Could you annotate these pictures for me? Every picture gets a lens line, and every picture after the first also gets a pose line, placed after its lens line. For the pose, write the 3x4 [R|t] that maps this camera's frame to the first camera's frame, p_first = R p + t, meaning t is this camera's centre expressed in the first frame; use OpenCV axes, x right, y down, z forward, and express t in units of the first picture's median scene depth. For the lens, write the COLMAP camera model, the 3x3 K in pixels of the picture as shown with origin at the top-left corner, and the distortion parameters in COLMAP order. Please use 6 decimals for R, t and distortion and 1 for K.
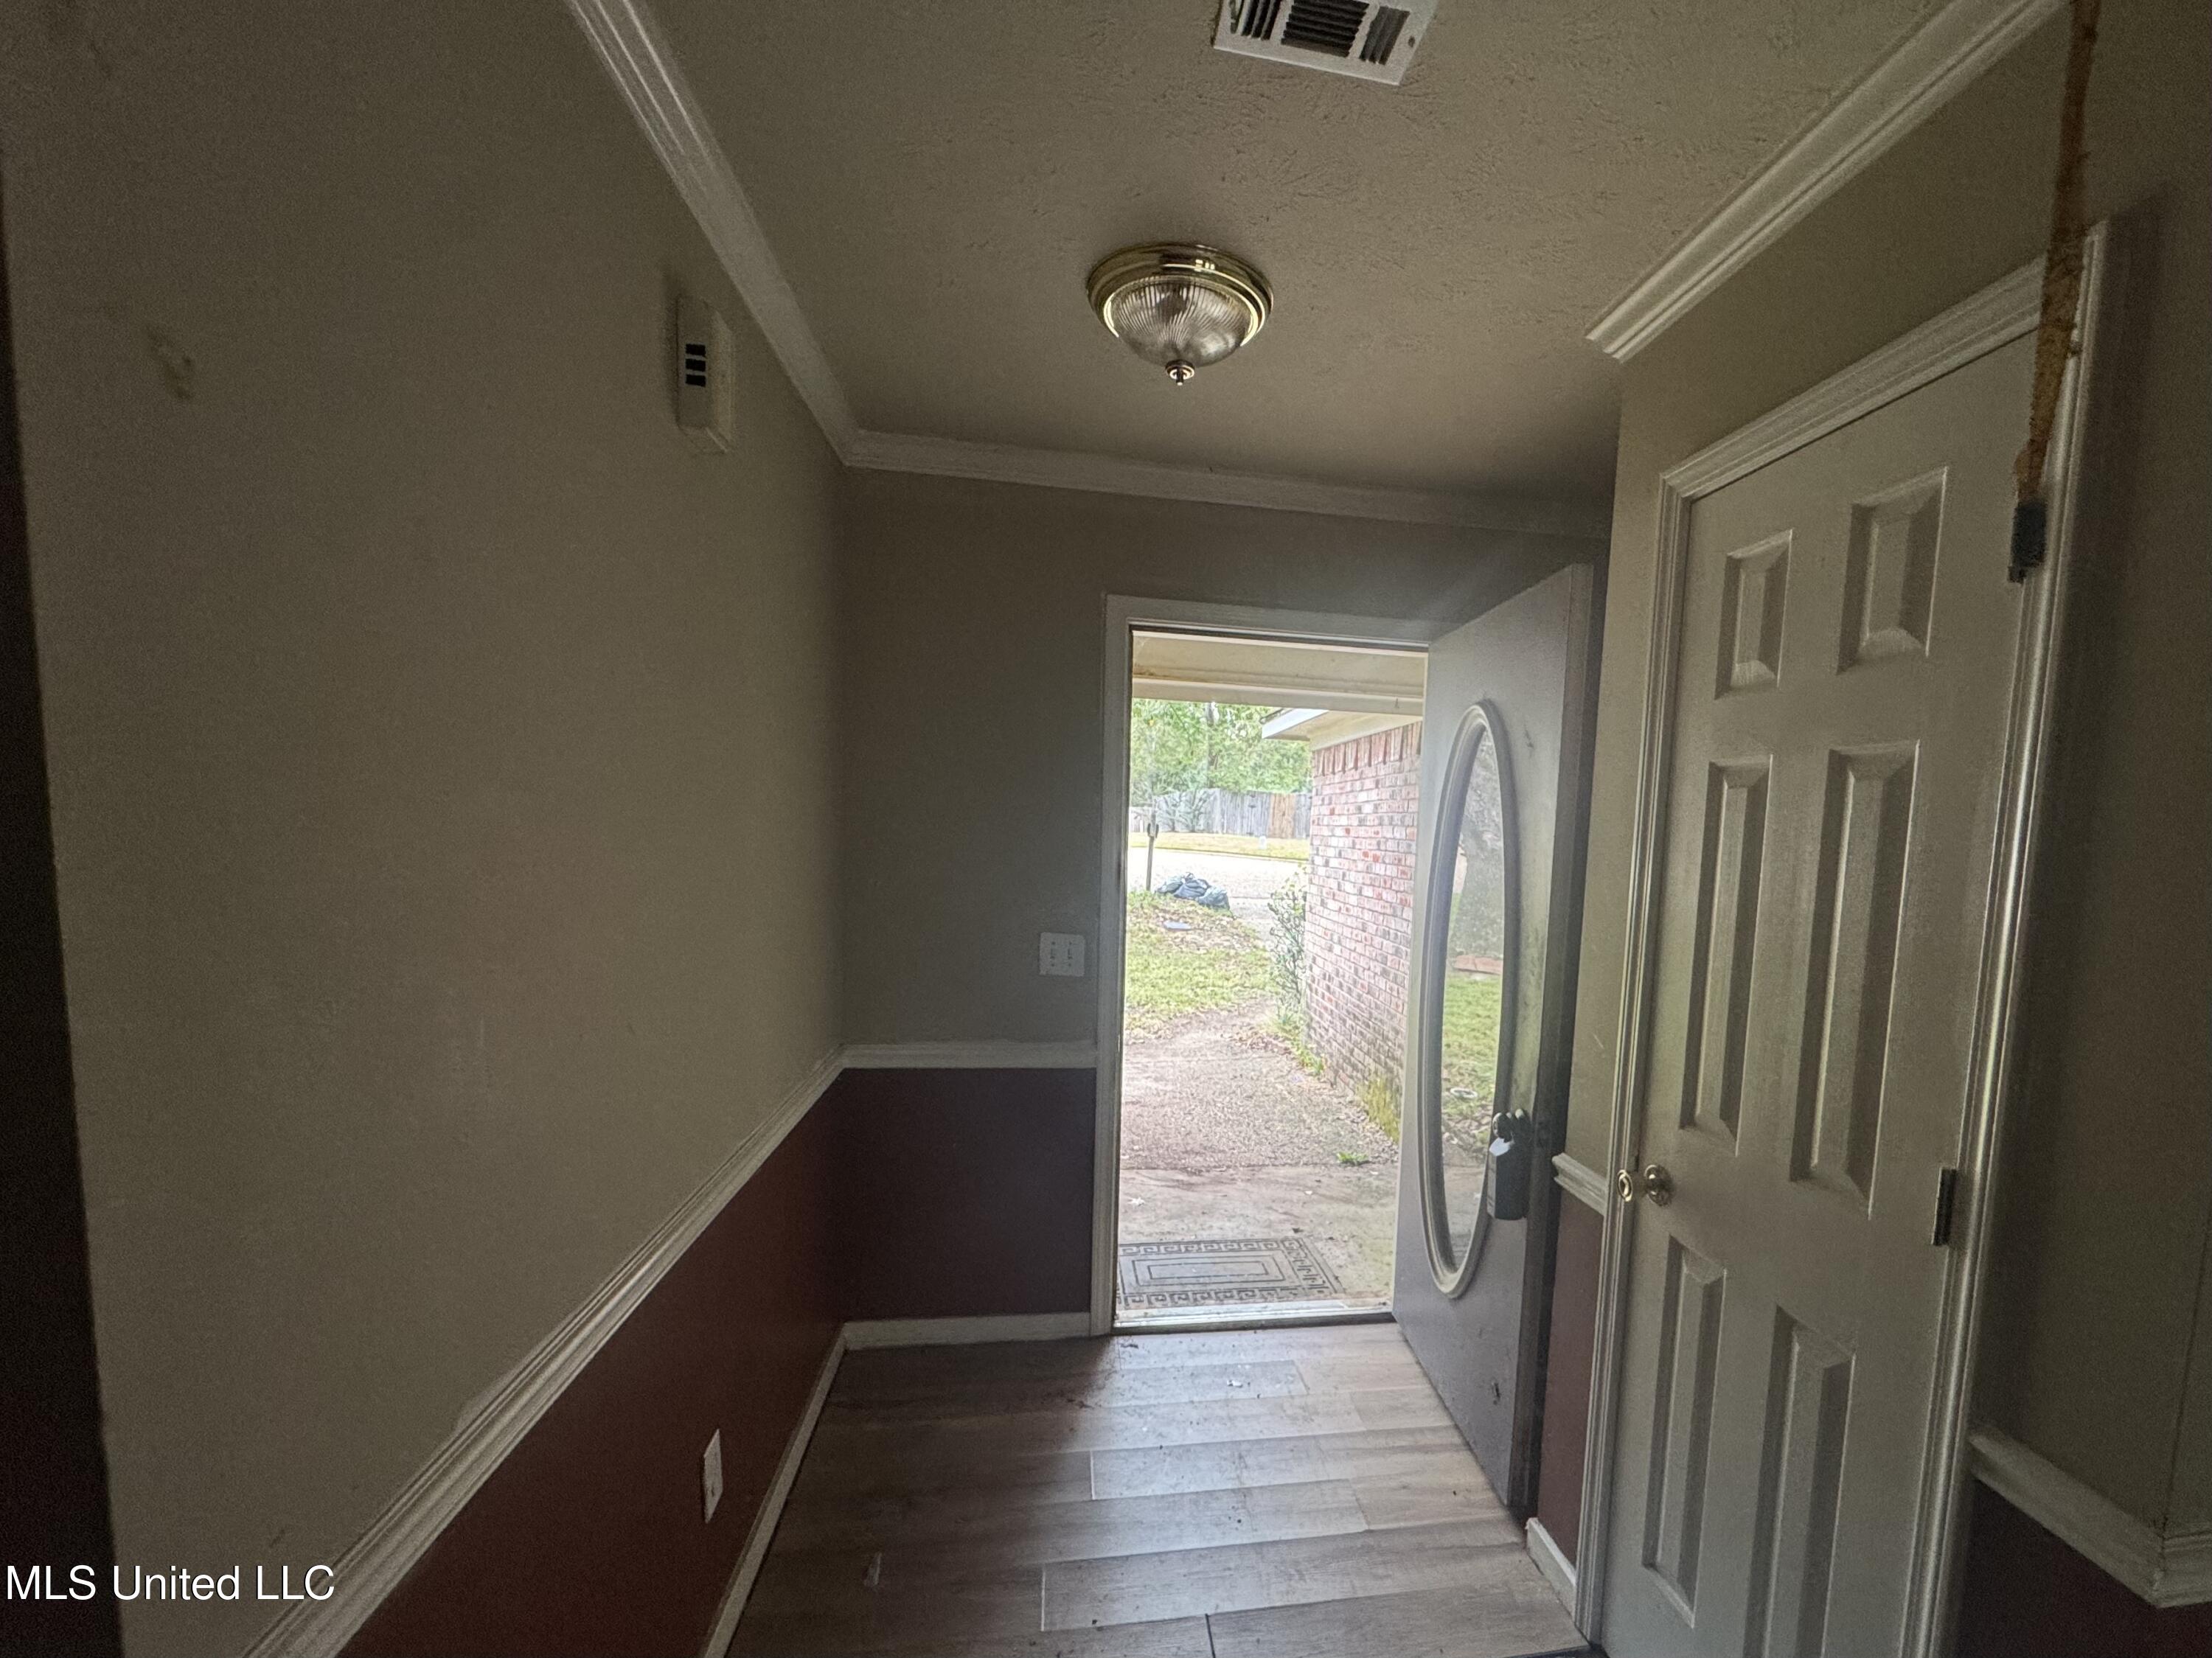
lens RADIAL K [[886.6, 0, 1187.9], [0, 886.6, 929.9], [0, 0, 1]] dist [-0.010869, -0.000687]
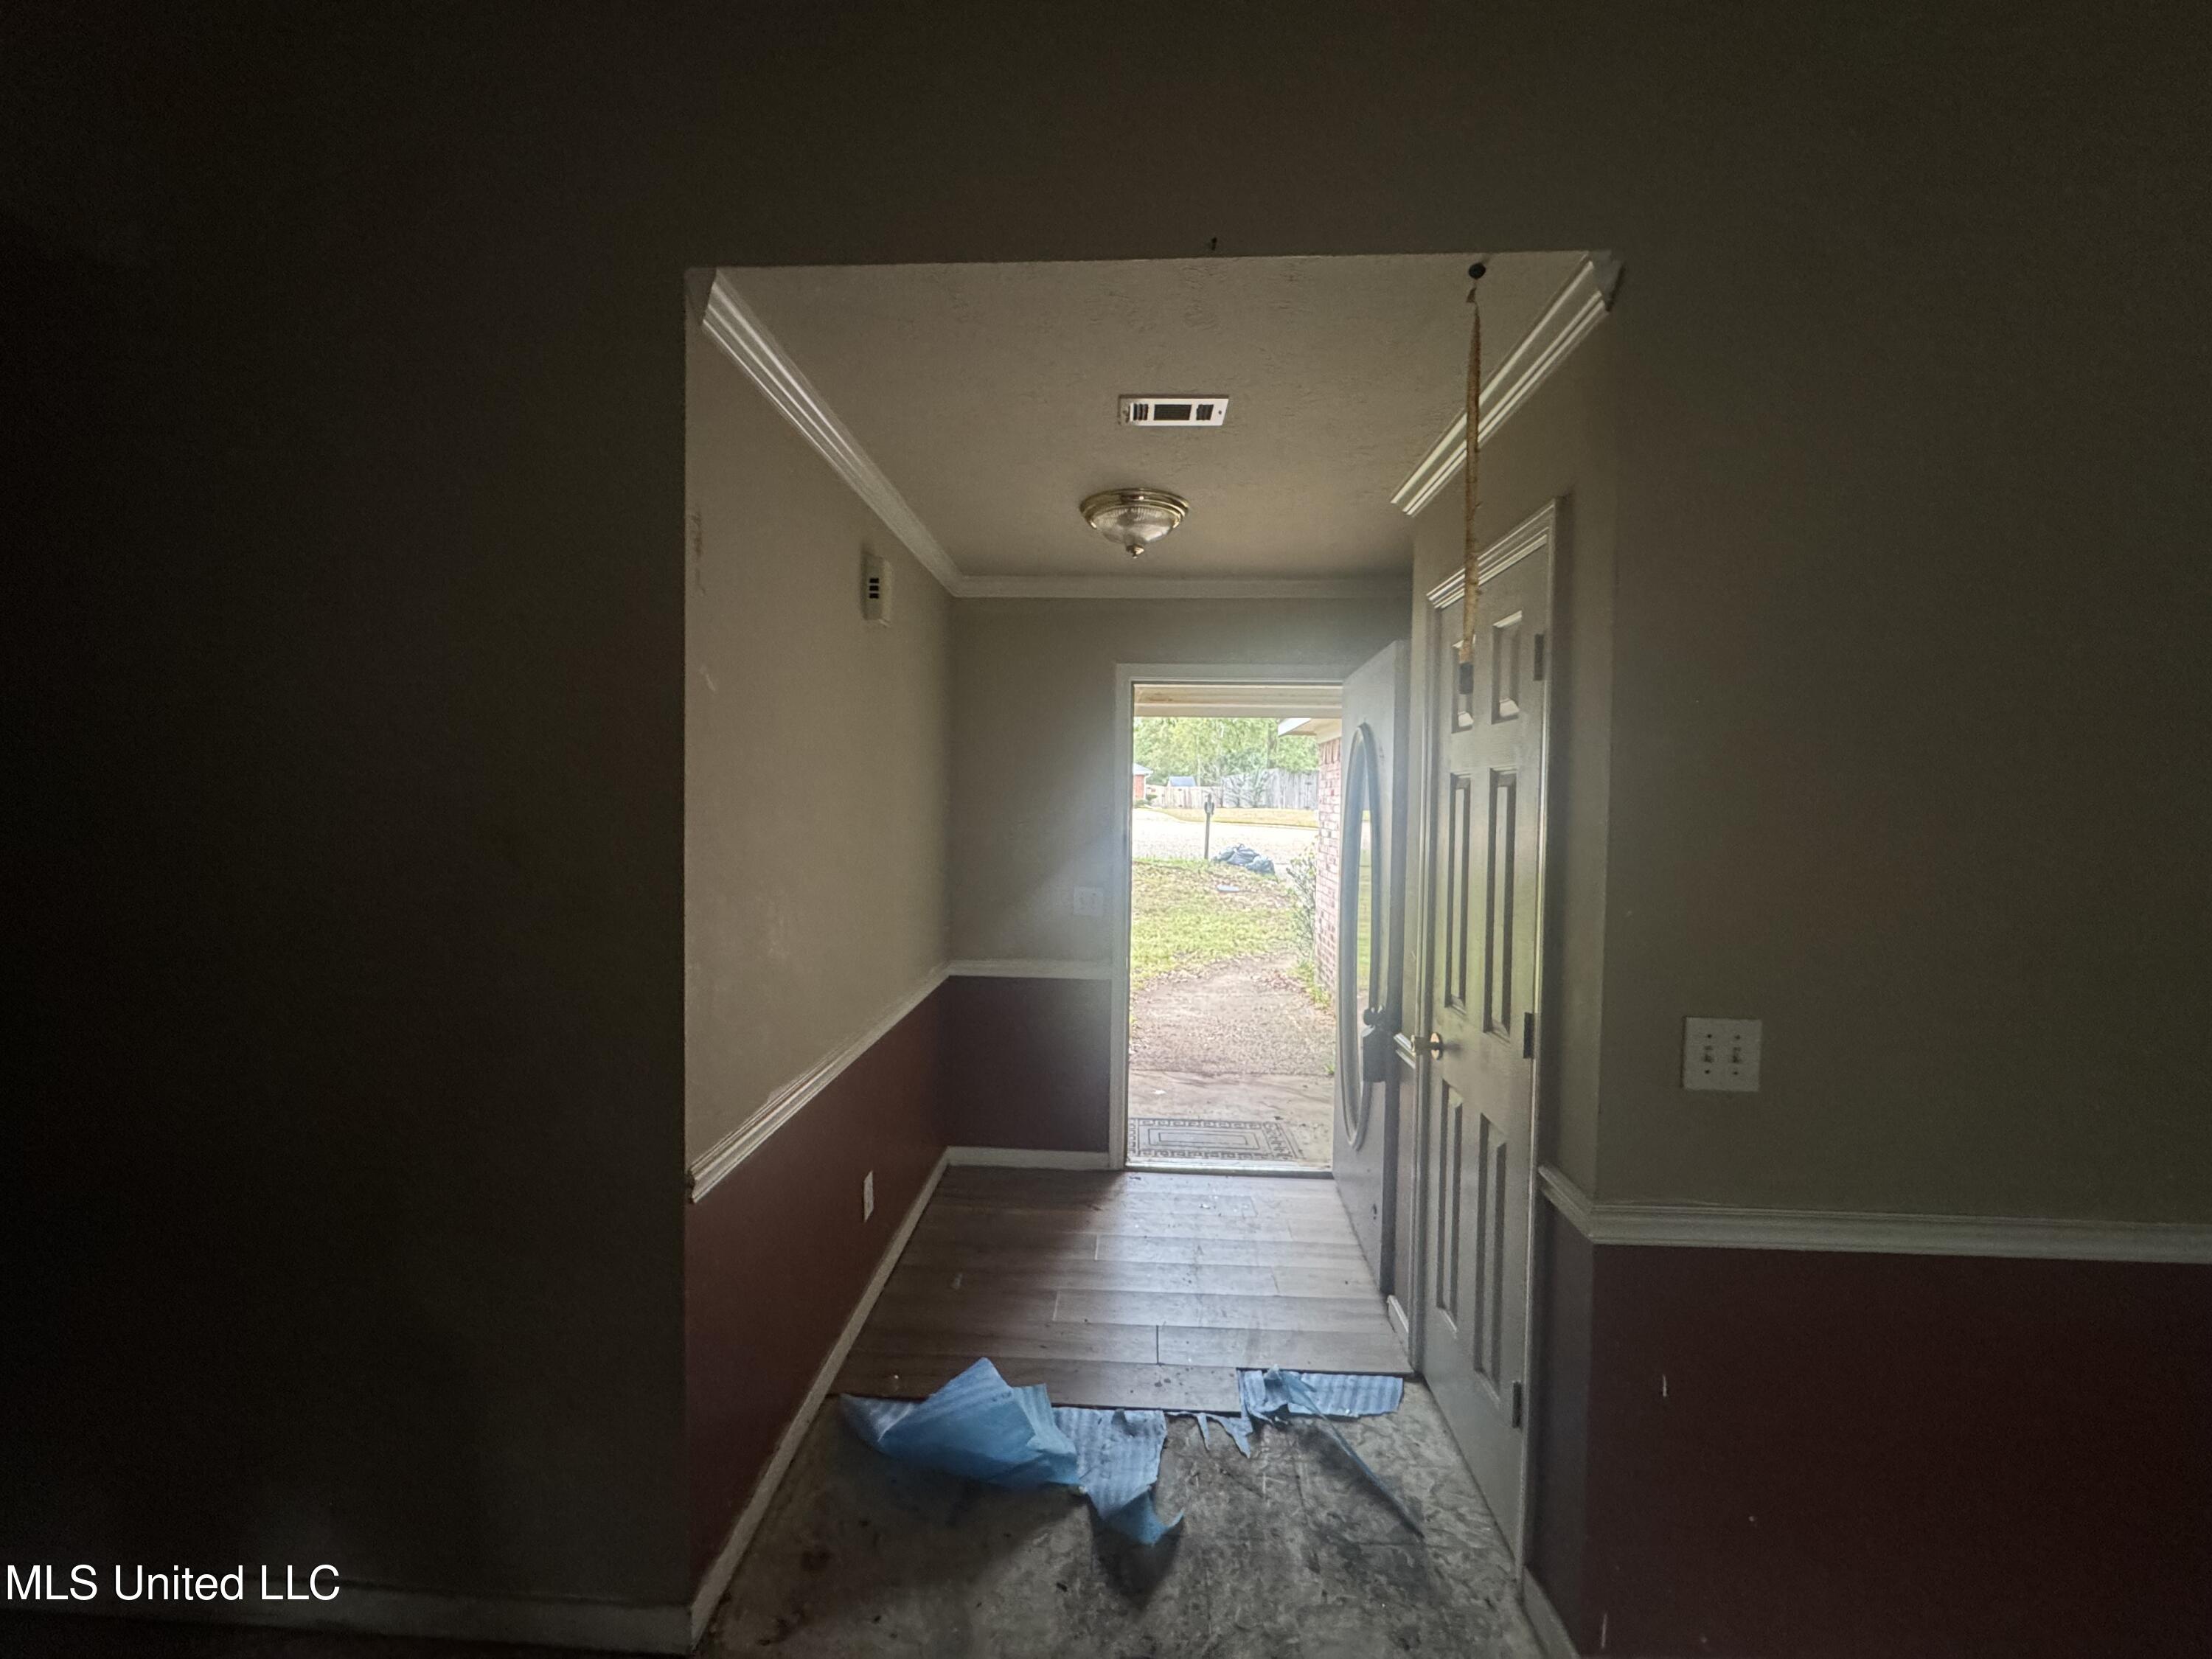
lens RADIAL K [[886.6, 0, 1103.2], [0, 886.6, 823.2], [0, 0, 1]] dist [-0.010869, -0.000687]
pose [[0.973224, -0.019807, -0.229006, 0.214456], [0.000012, 0.996285, -0.086118, 0.023480], [0.229861, 0.083809, 0.969608, -0.425751]]
